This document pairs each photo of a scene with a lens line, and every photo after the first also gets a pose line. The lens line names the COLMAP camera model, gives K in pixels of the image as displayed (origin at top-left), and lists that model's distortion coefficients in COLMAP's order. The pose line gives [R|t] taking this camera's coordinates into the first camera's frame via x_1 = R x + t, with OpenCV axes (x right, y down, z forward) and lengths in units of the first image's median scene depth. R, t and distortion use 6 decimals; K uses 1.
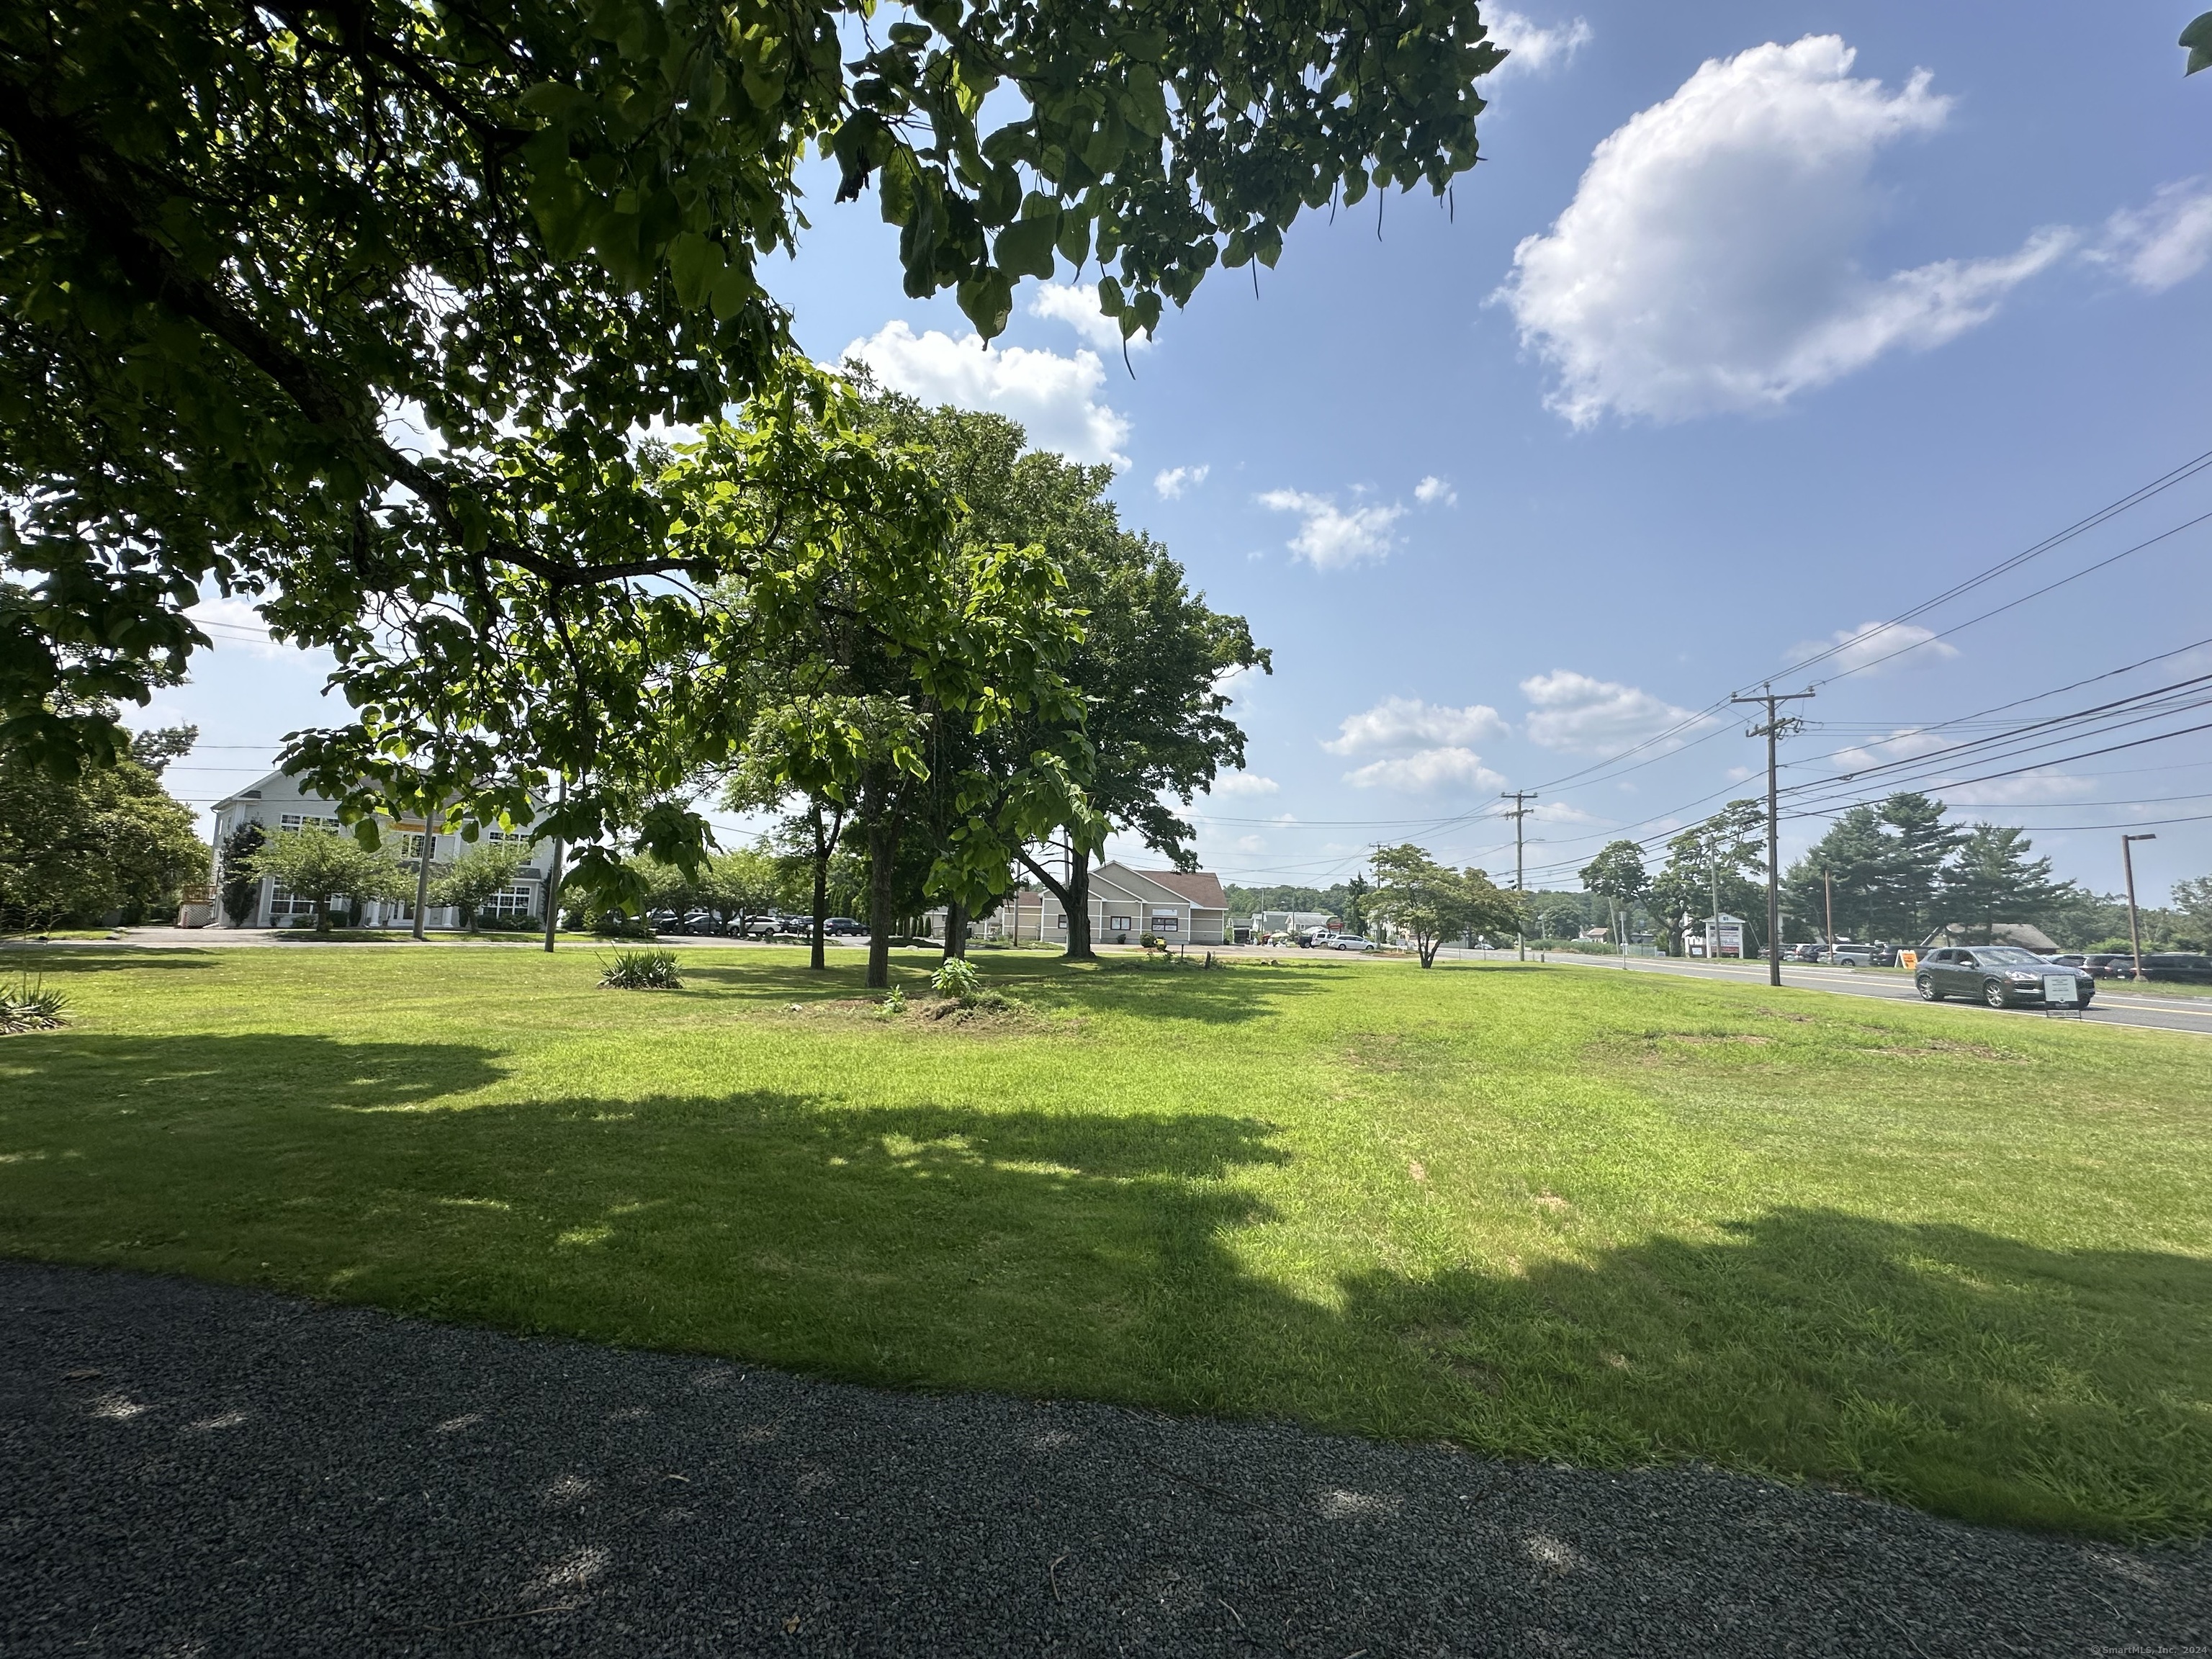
lens RADIAL K [[887.3, 0, 1102.8], [0, 887.3, 839.6], [0, 0, 1]] dist [-0.004004, 0.001361]
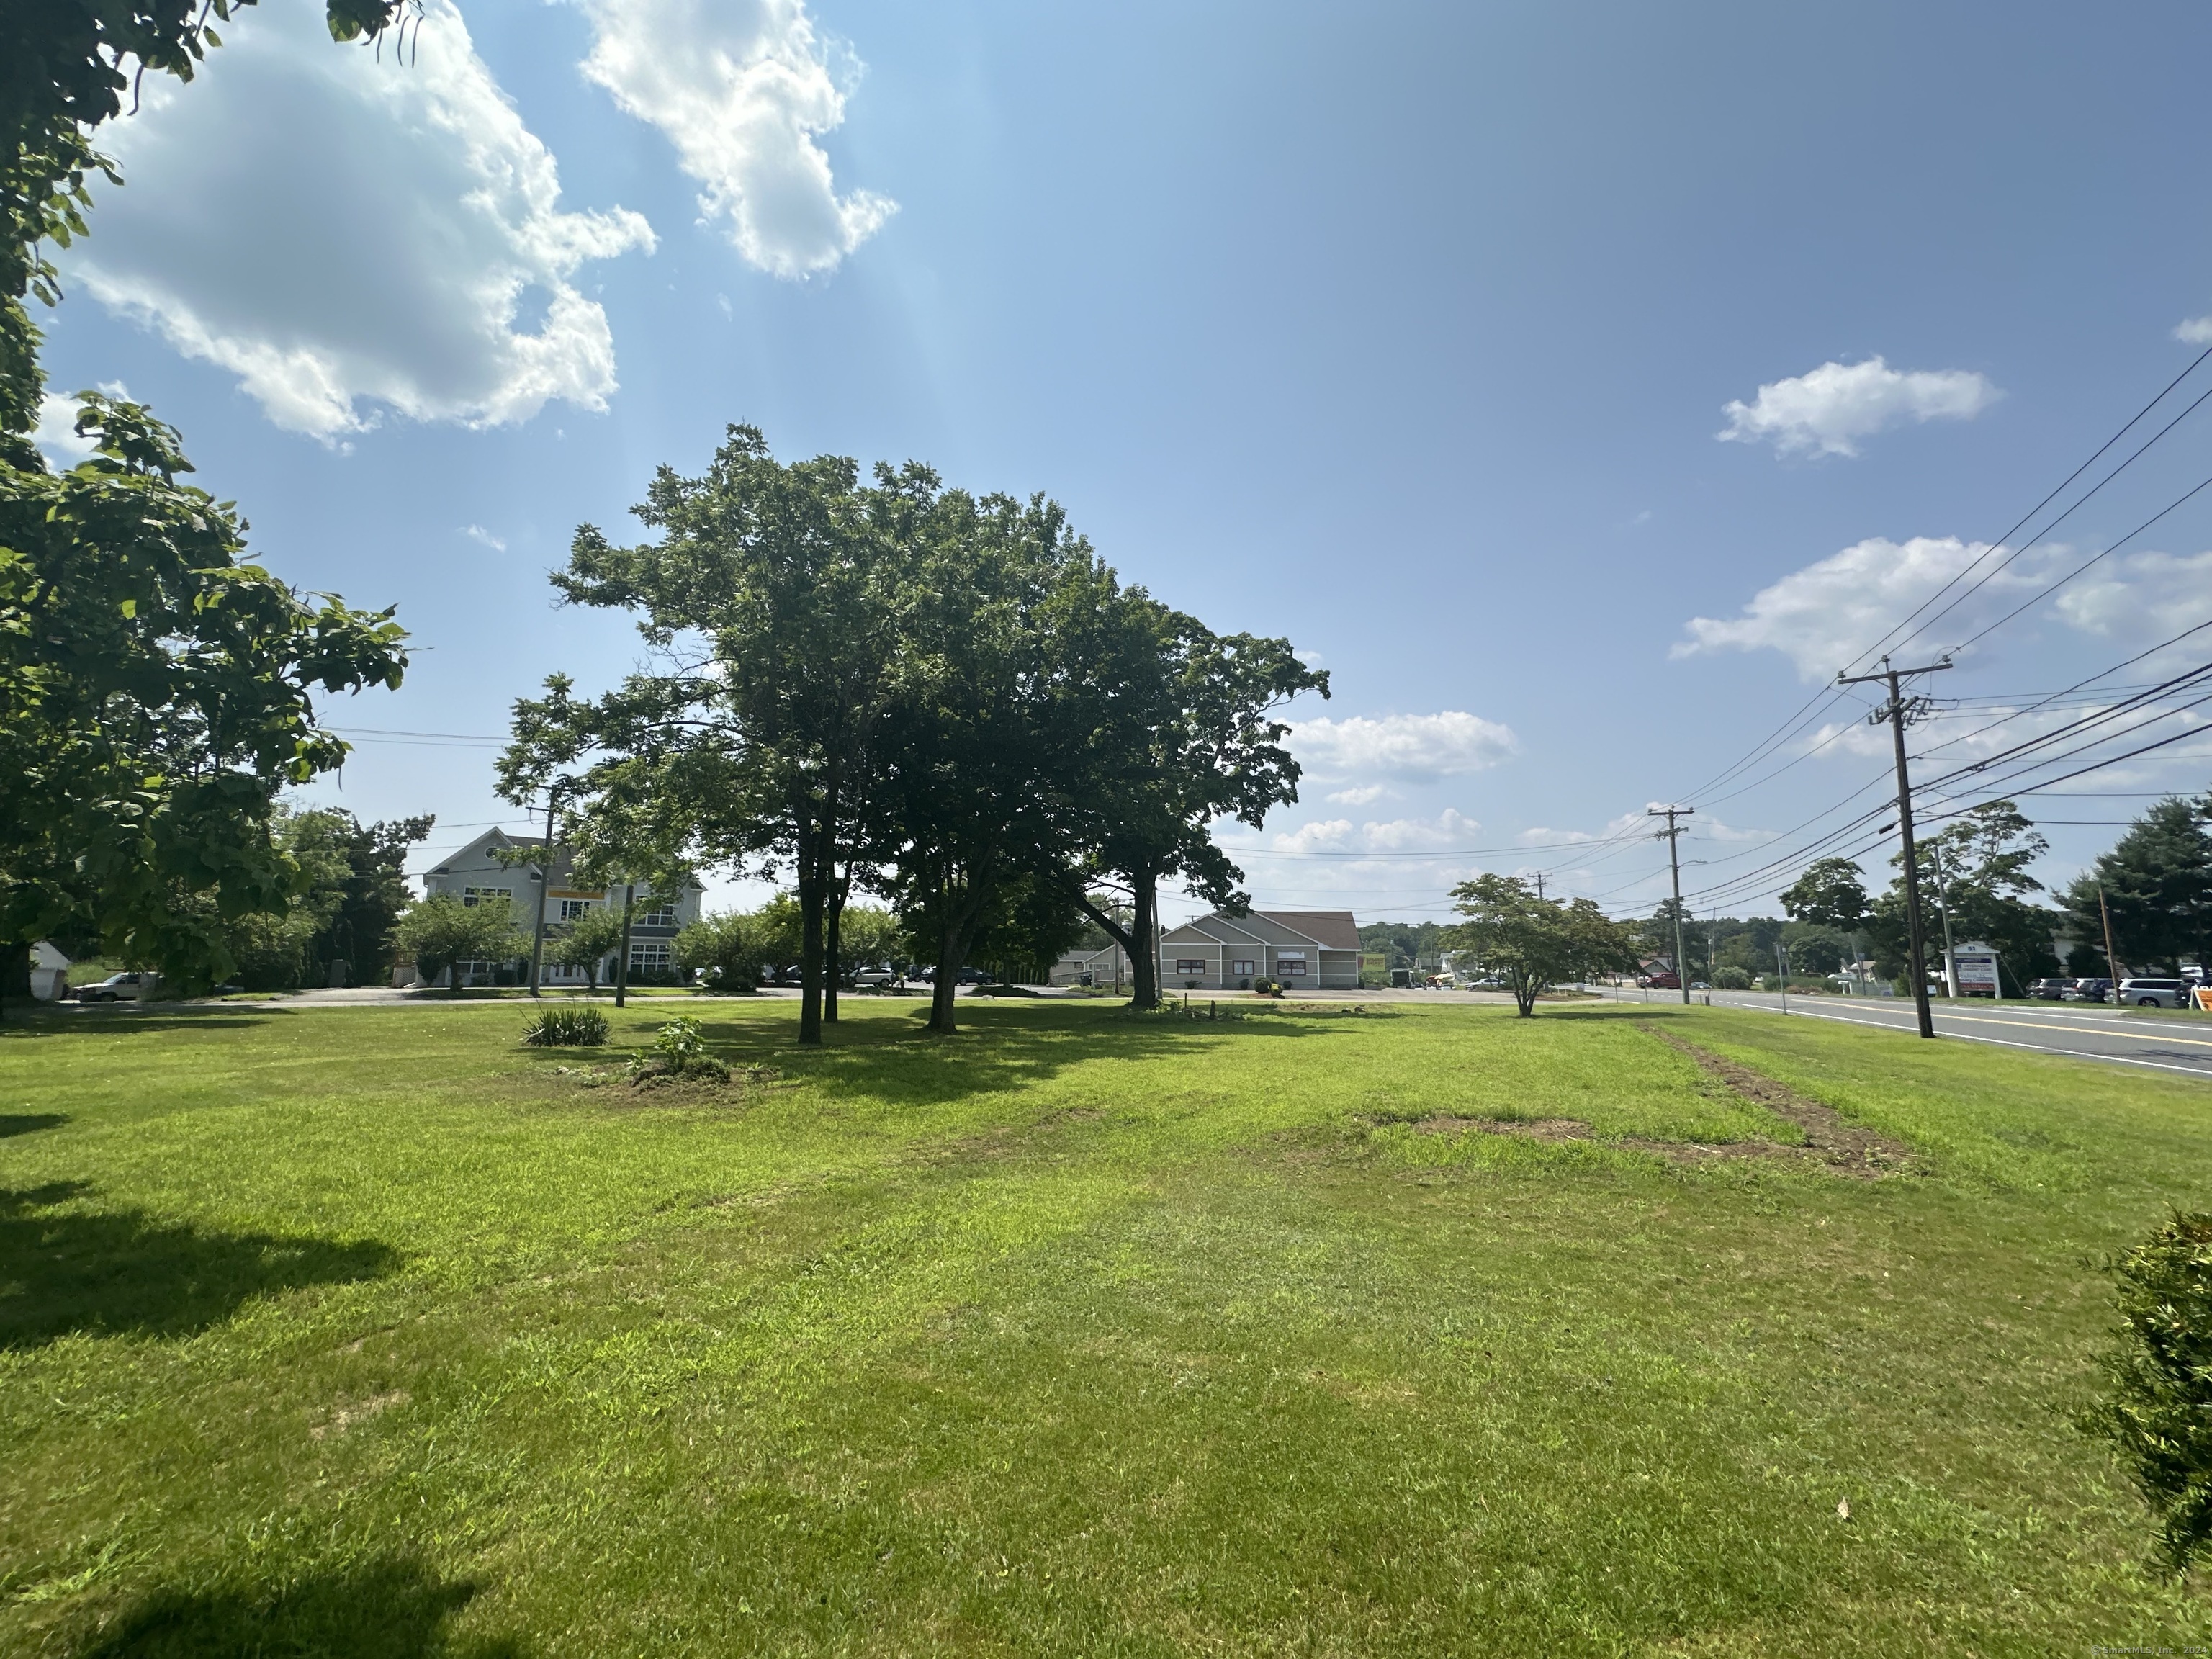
lens RADIAL K [[887.3, 0, 1110.3], [0, 887.3, 850.4], [0, 0, 1]] dist [-0.004004, 0.001361]
pose [[0.976537, -0.046371, -0.210296, 0.139426], [0.038571, 0.998413, -0.041045, 0.002703], [0.211865, 0.031970, 0.976776, 0.045930]]
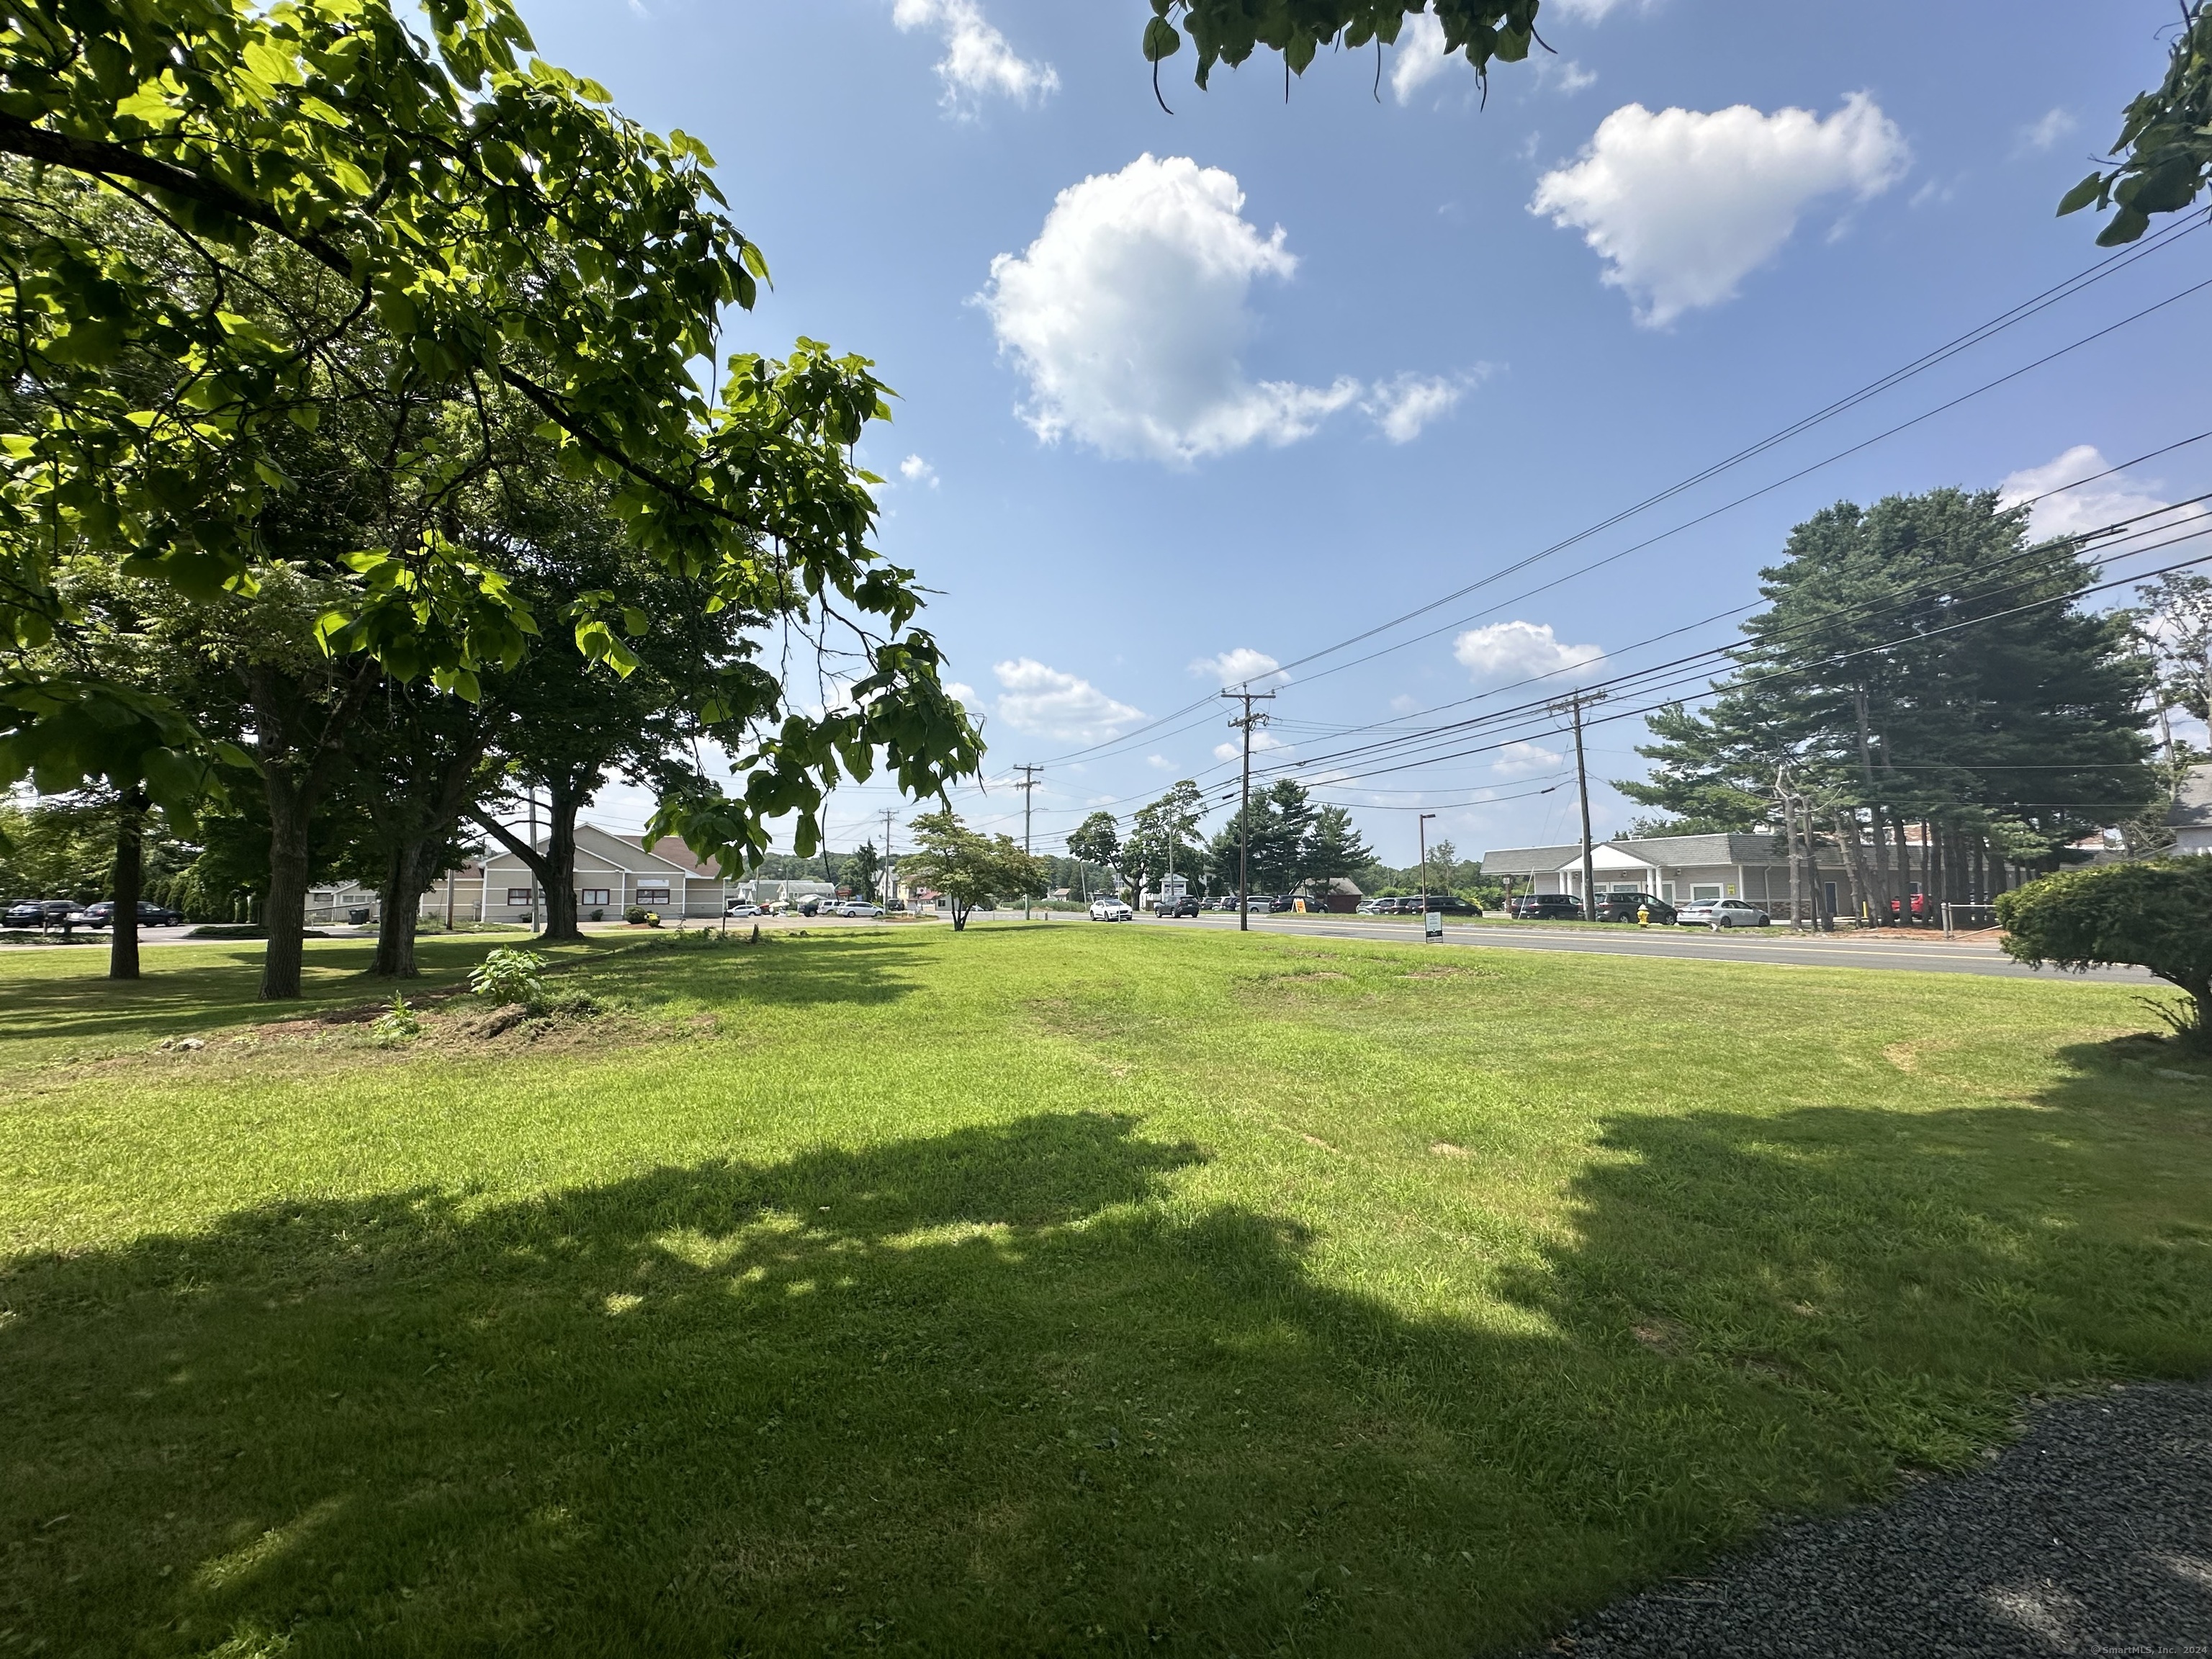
lens RADIAL K [[887.3, 0, 1104.2], [0, 887.3, 843.6], [0, 0, 1]] dist [-0.004004, 0.001361]
pose [[0.842691, 0.001830, 0.538394, -0.042677], [-0.024105, 0.999120, 0.034332, 0.003875], [-0.537858, -0.041910, 0.841993, 0.042722]]
